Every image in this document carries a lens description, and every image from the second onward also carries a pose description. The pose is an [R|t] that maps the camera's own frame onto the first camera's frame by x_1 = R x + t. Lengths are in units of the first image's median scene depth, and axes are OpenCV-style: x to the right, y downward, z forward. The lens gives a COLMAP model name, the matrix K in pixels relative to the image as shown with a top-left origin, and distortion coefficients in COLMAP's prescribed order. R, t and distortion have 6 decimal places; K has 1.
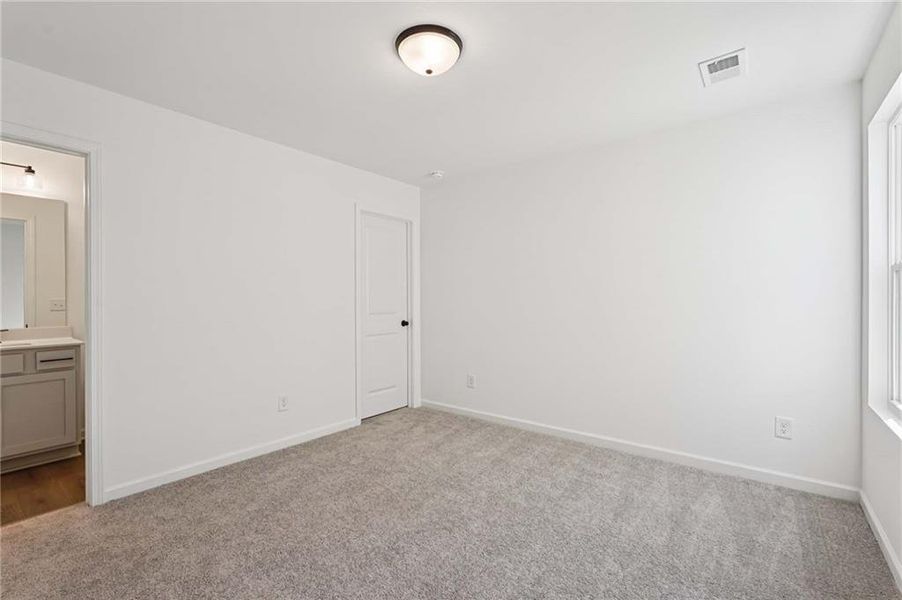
lens RADIAL K [[403.1, 0, 453.3], [0, 403.1, 303.4], [0, 0, 1]] dist [-0.001821, 0.002588]
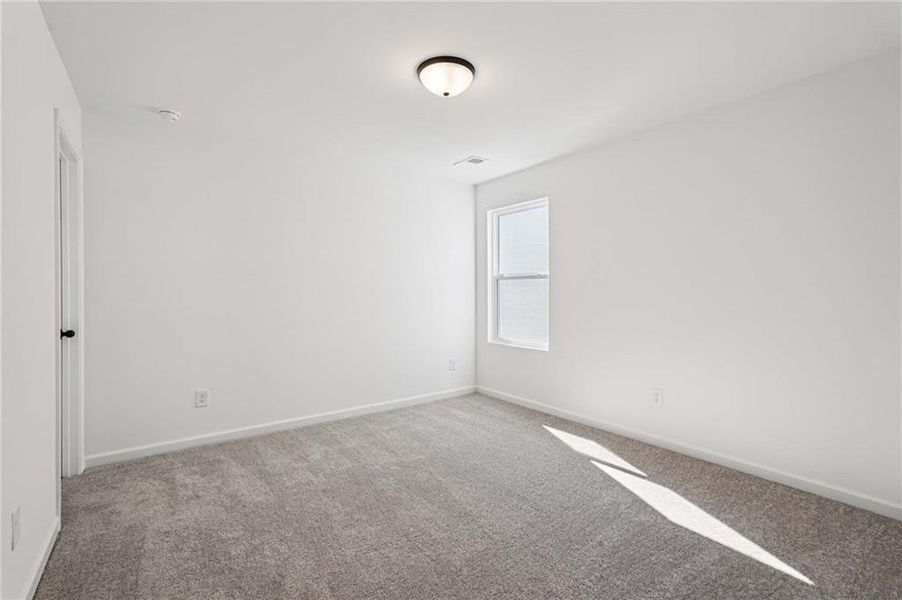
lens RADIAL K [[403.1, 0, 451.4], [0, 403.1, 296.0], [0, 0, 1]] dist [-0.001821, 0.002588]
pose [[0.264825, -0.008352, 0.964260, -0.709876], [0.009902, 0.999933, 0.005942, -0.003908], [-0.964246, 0.007975, 0.264890, 0.416008]]
